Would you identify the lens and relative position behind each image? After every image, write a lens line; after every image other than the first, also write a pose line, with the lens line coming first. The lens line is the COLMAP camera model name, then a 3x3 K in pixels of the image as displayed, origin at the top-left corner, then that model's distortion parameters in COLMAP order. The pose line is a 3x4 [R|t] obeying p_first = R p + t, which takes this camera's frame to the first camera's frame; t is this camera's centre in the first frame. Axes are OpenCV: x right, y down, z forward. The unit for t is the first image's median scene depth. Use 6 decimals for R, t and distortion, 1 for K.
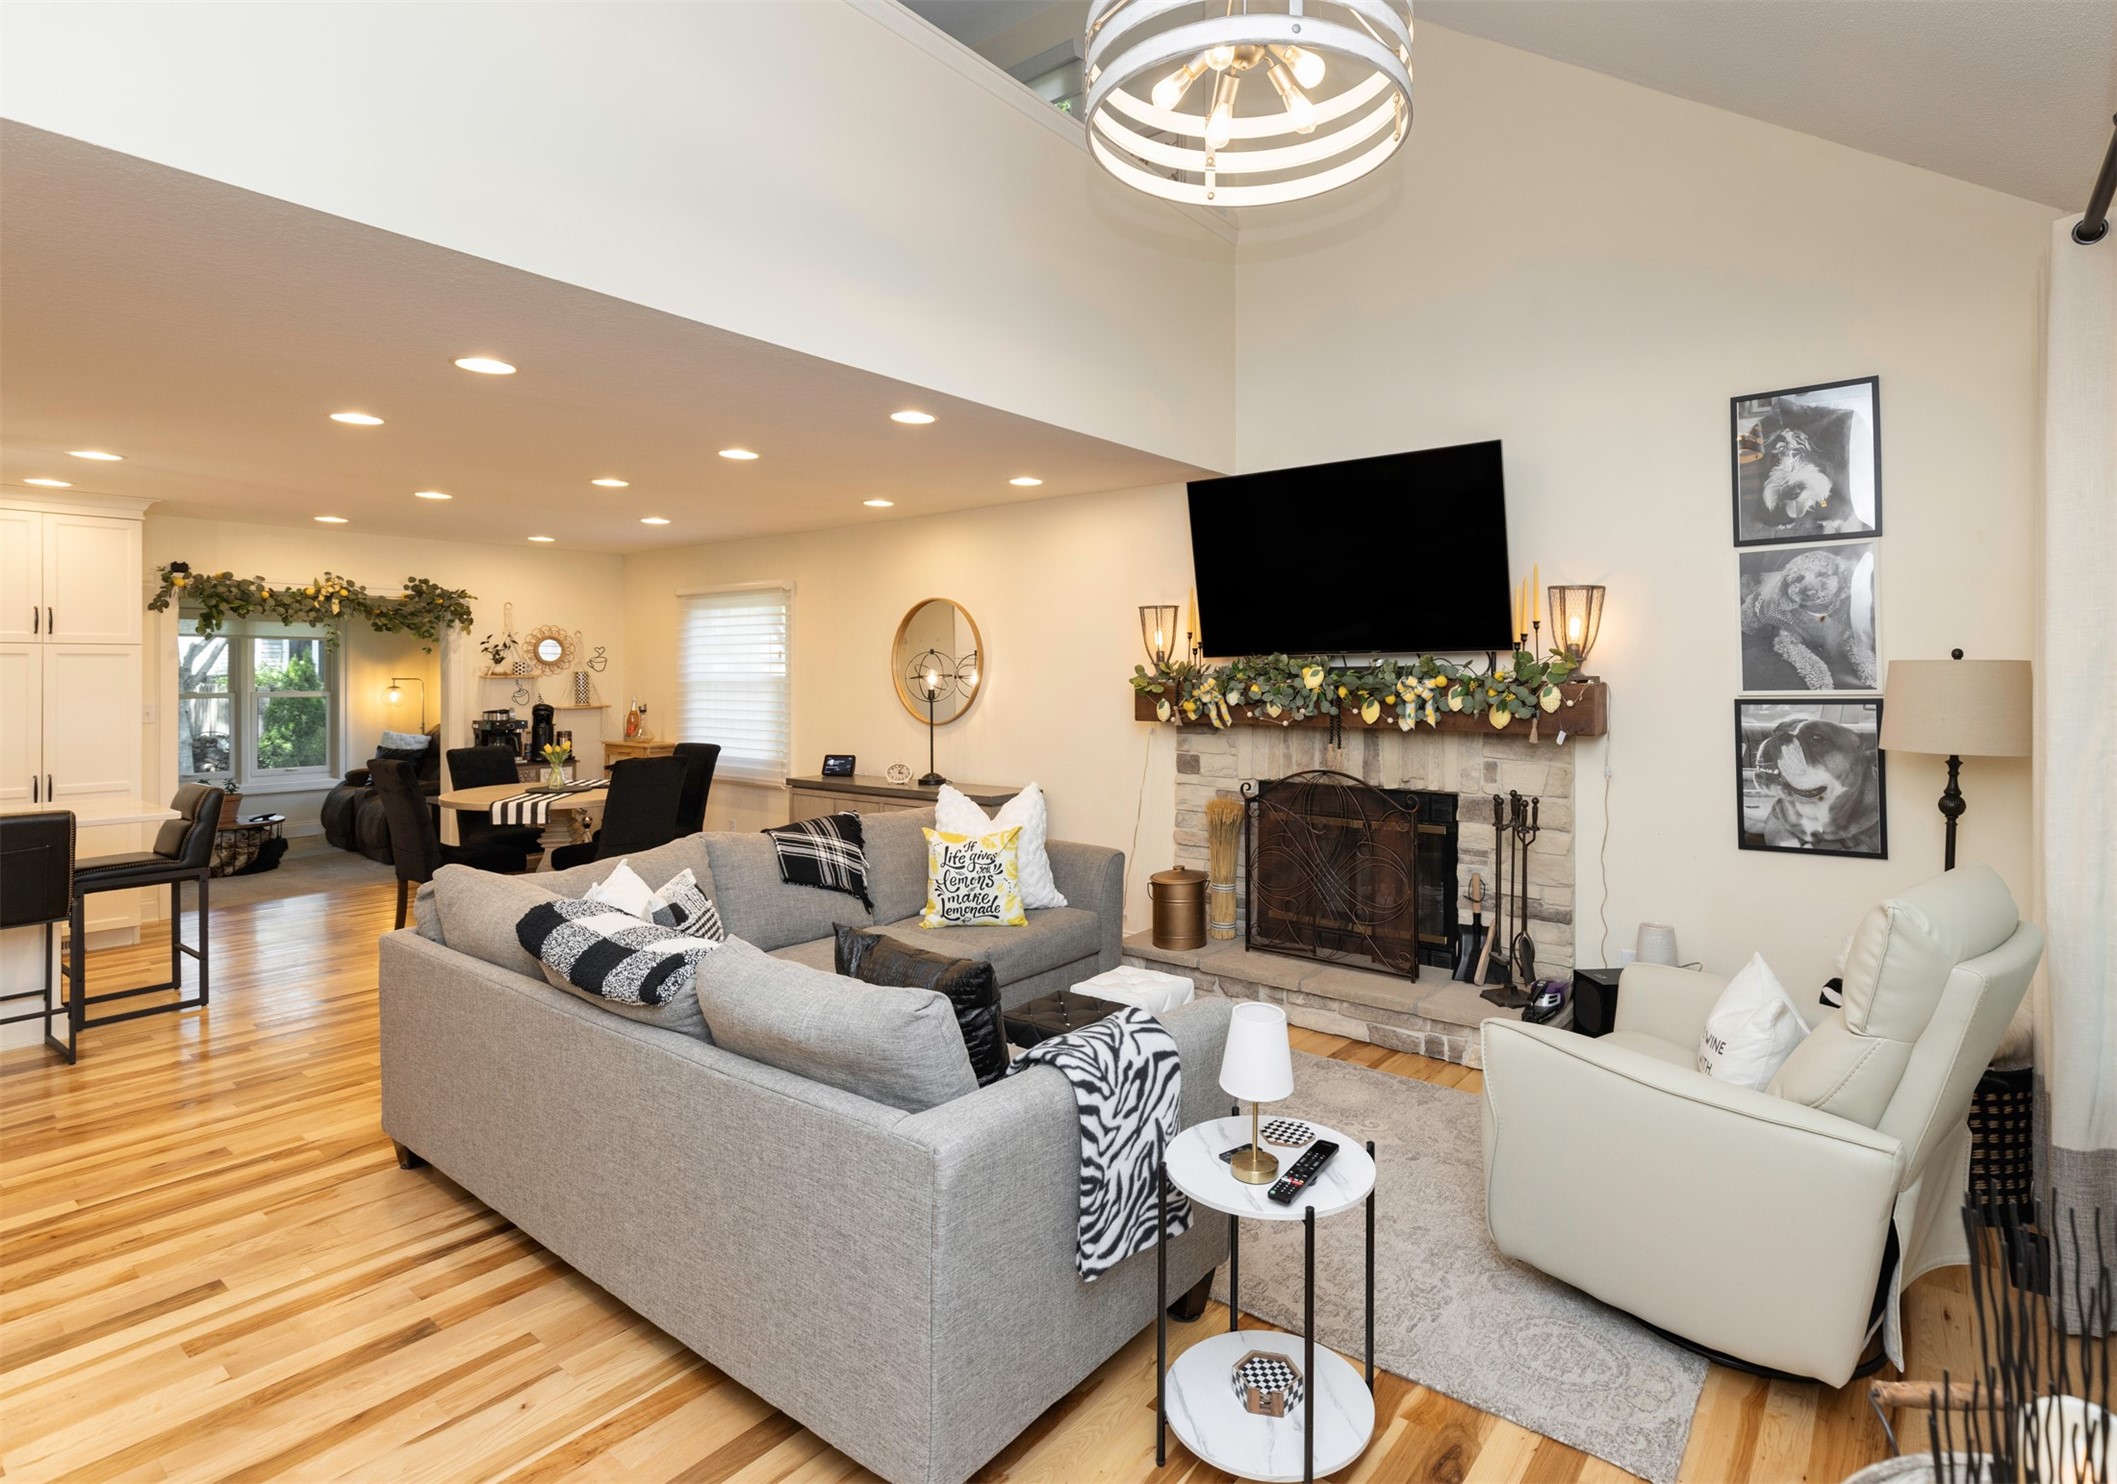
lens RADIAL K [[1041.7, 0, 1063.3], [0, 1041.7, 673.5], [0, 0, 1]] dist [-0.000900, 0.000096]
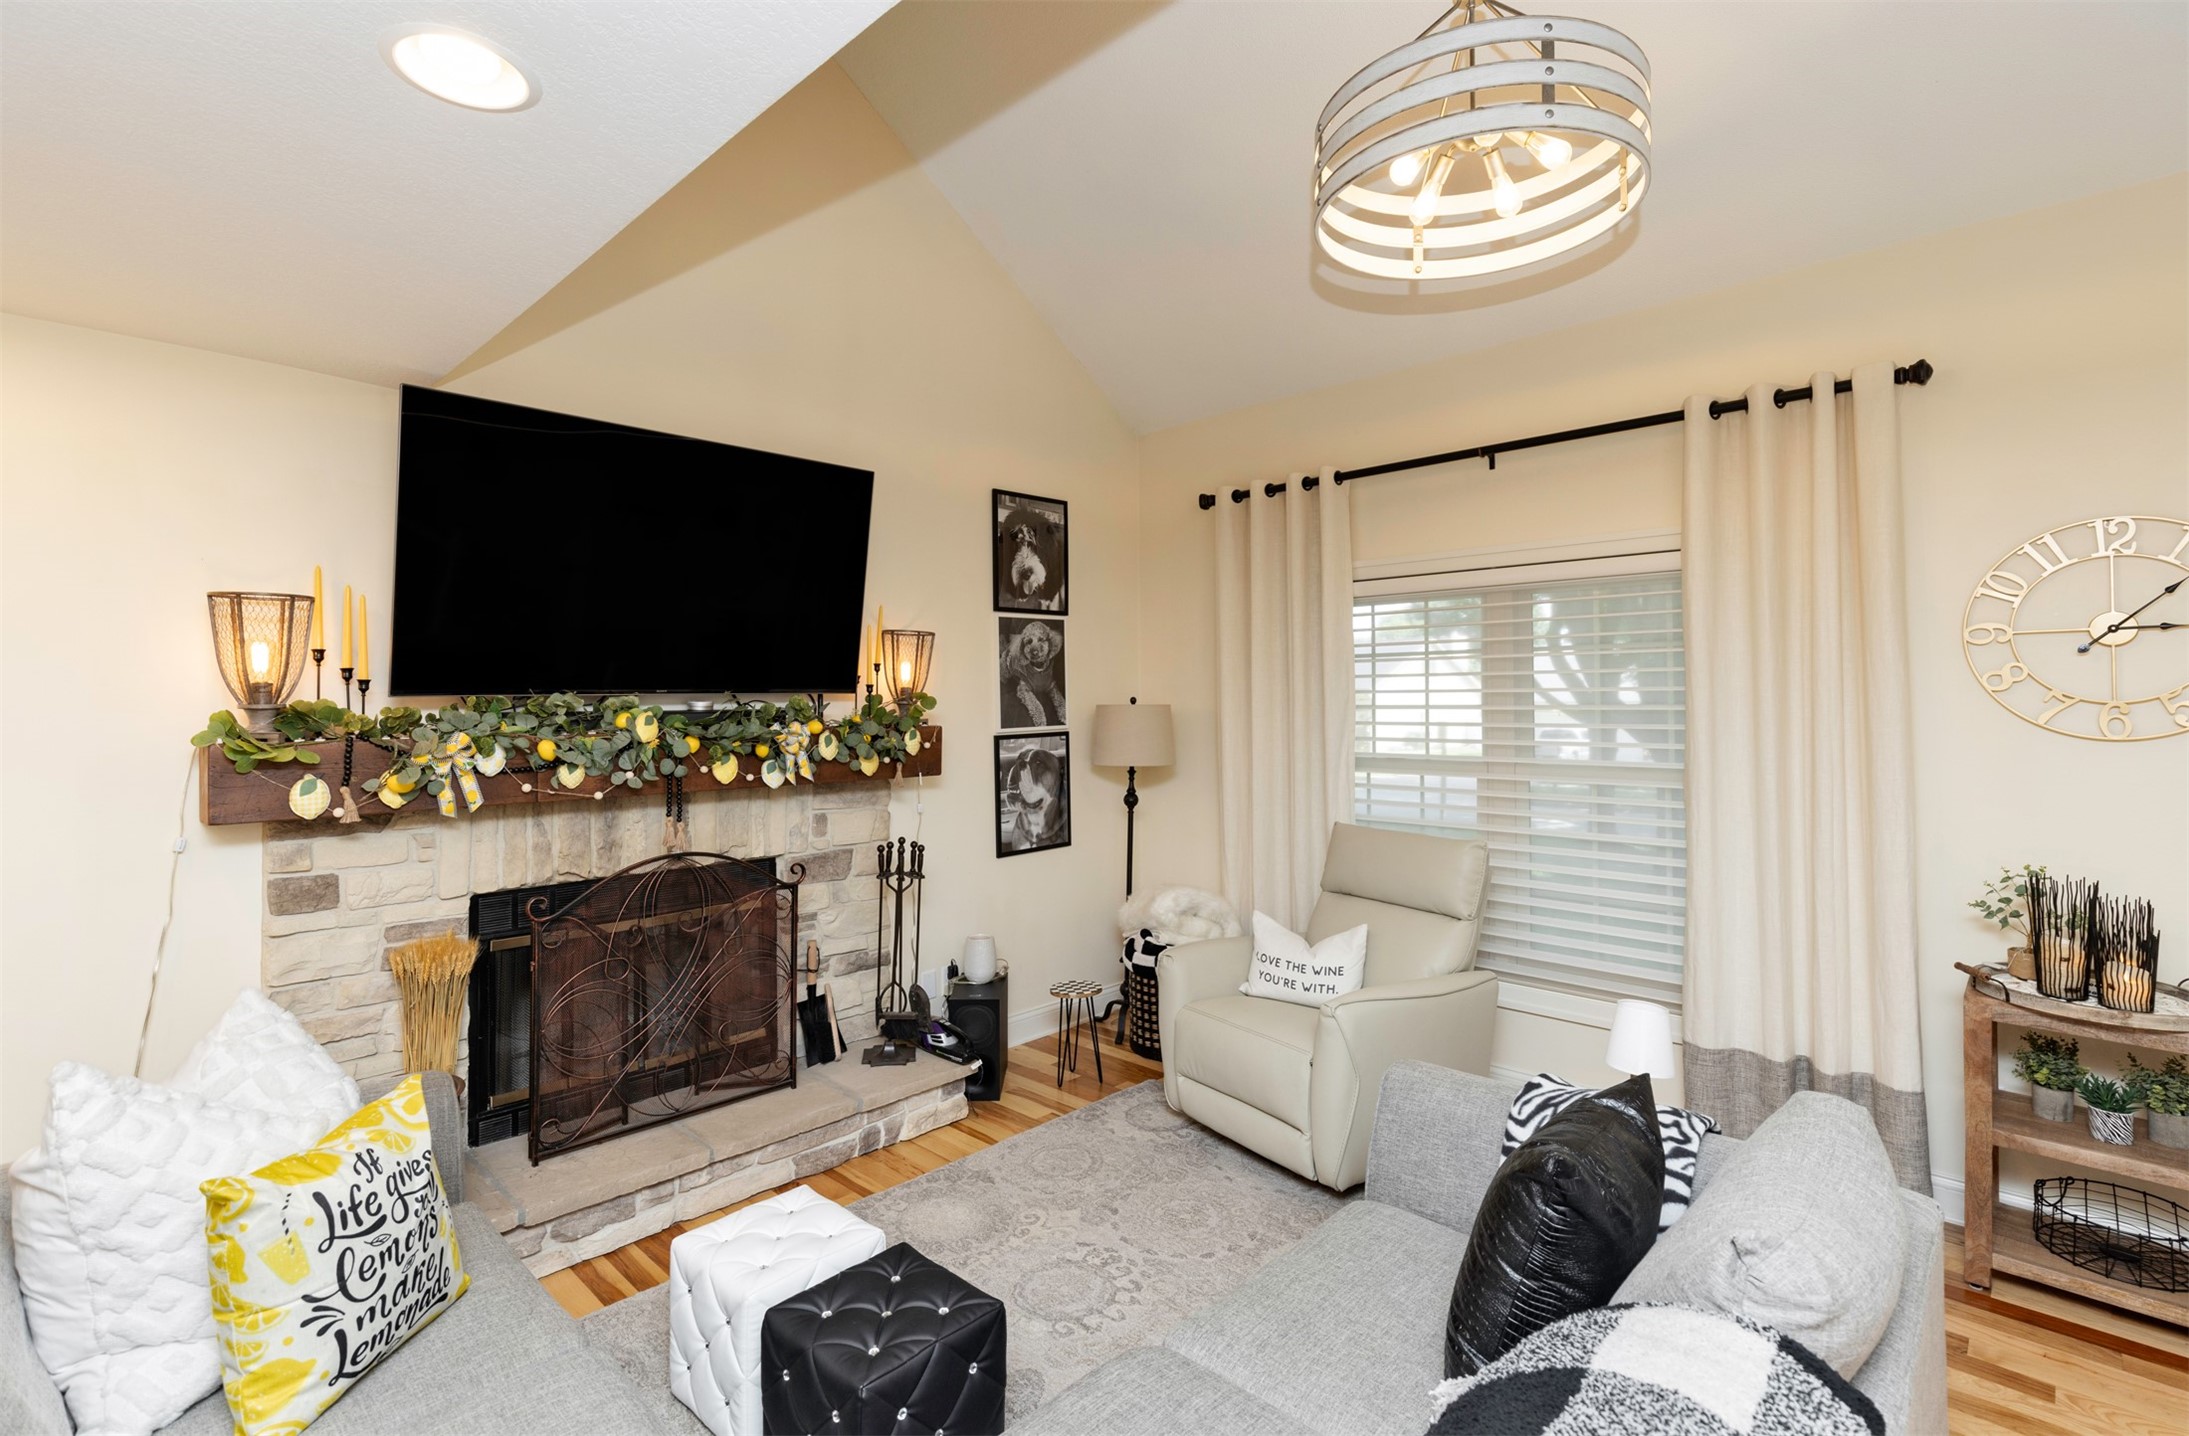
lens RADIAL K [[1015.3, 0, 1095.7], [0, 1015.3, 684.6], [0, 0, 1]] dist [0.000823, -0.000076]
pose [[0.077592, 0.017601, 0.996830, -0.477753], [0.006969, 0.999810, -0.018196, -0.011416], [-0.996961, 0.008359, 0.077454, 0.709409]]
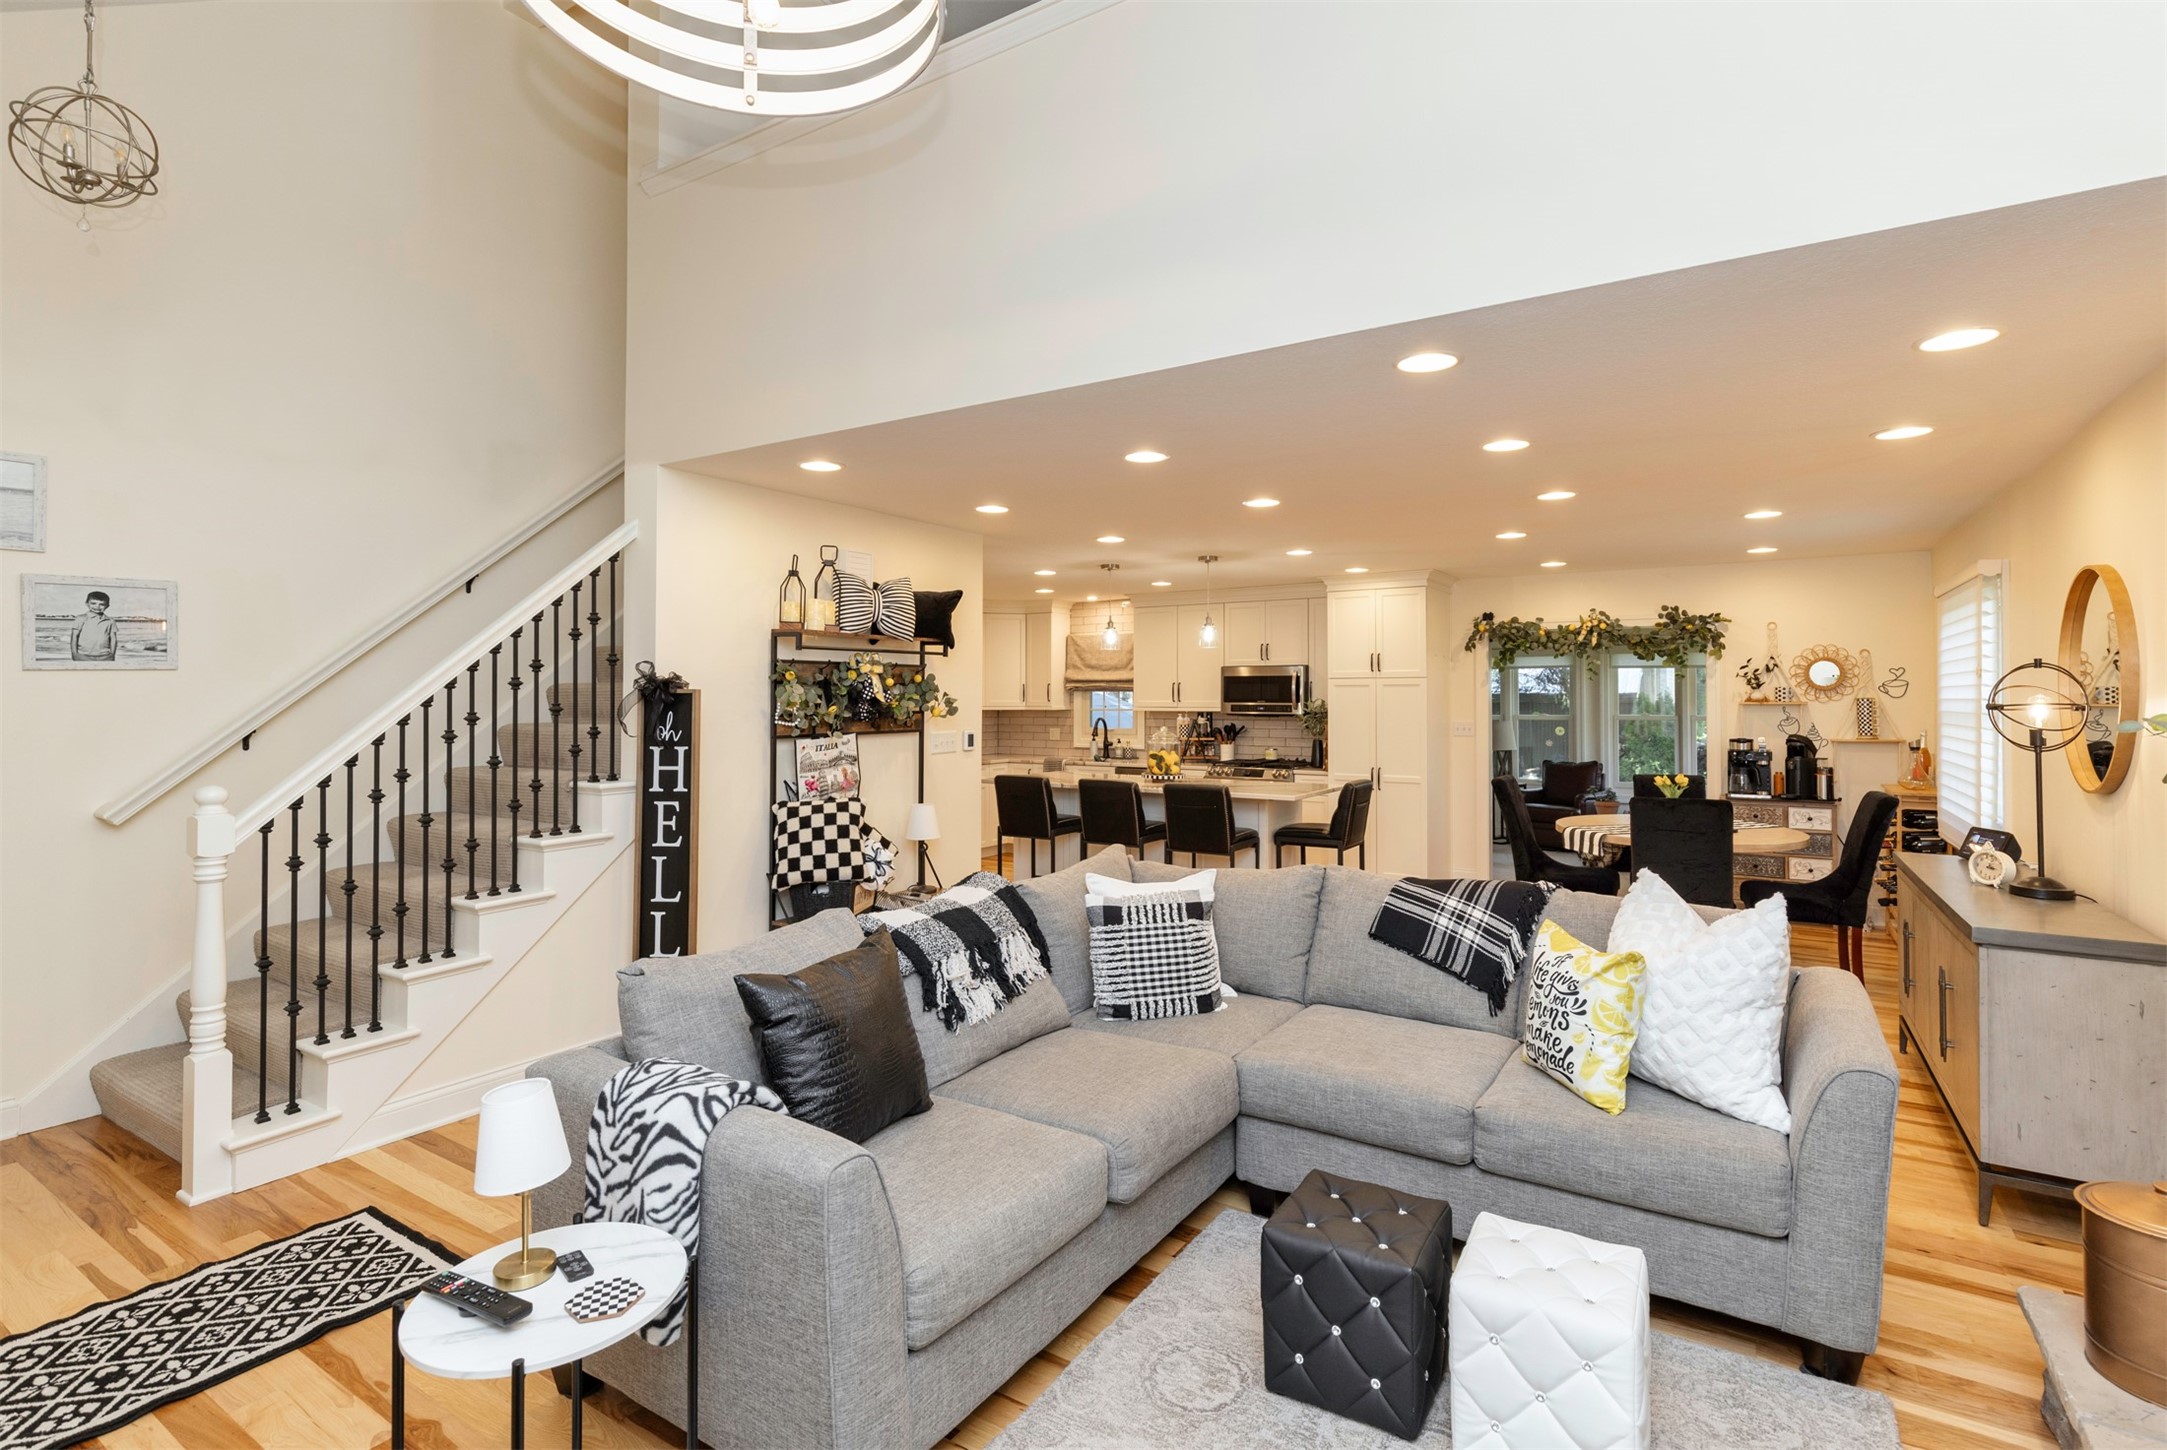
lens RADIAL K [[963.4, 0, 1089.0], [0, 963.4, 697.0], [0, 0, 1]] dist [0.002525, 0.000297]
pose [[0.149002, 0.000516, -0.988837, 0.489859], [-0.002925, 0.999996, 0.000081, -0.001806], [0.988833, 0.002880, 0.149003, 0.629179]]
